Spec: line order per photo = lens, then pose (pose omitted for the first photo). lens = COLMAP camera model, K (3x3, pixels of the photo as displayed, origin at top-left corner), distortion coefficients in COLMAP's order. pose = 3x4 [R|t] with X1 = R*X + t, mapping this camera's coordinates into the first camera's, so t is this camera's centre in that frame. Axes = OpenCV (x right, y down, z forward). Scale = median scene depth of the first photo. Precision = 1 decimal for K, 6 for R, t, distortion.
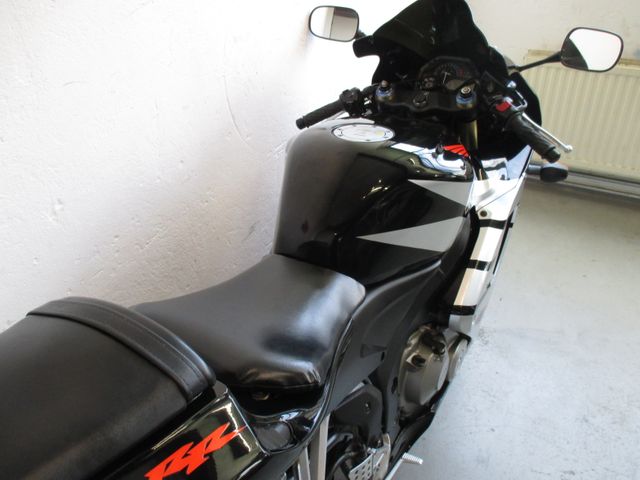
lens RADIAL K [[534.4, 0, 320.0], [0, 534.4, 240.0], [0, 0, 1]] dist [-0.020692, -0.005844]
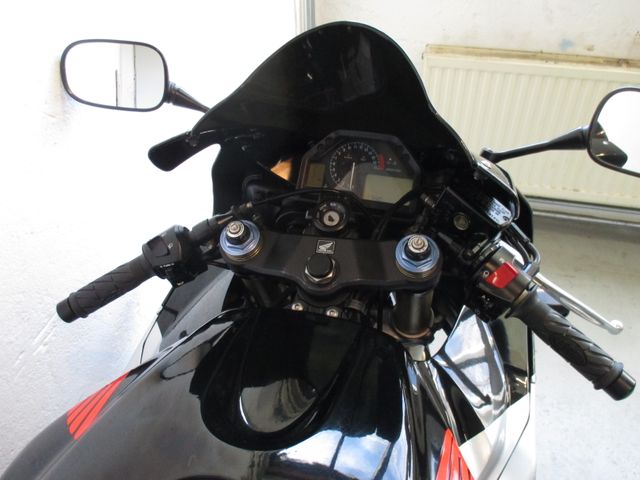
lens RADIAL K [[534.4, 0, 320.0], [0, 534.4, 240.0], [0, 0, 1]] dist [-0.020692, -0.005844]
pose [[0.965659, -0.140378, 0.218626, 0.085597], [0.123759, 0.988402, 0.088007, -0.300692], [-0.228445, -0.057928, 0.971832, 0.519952]]
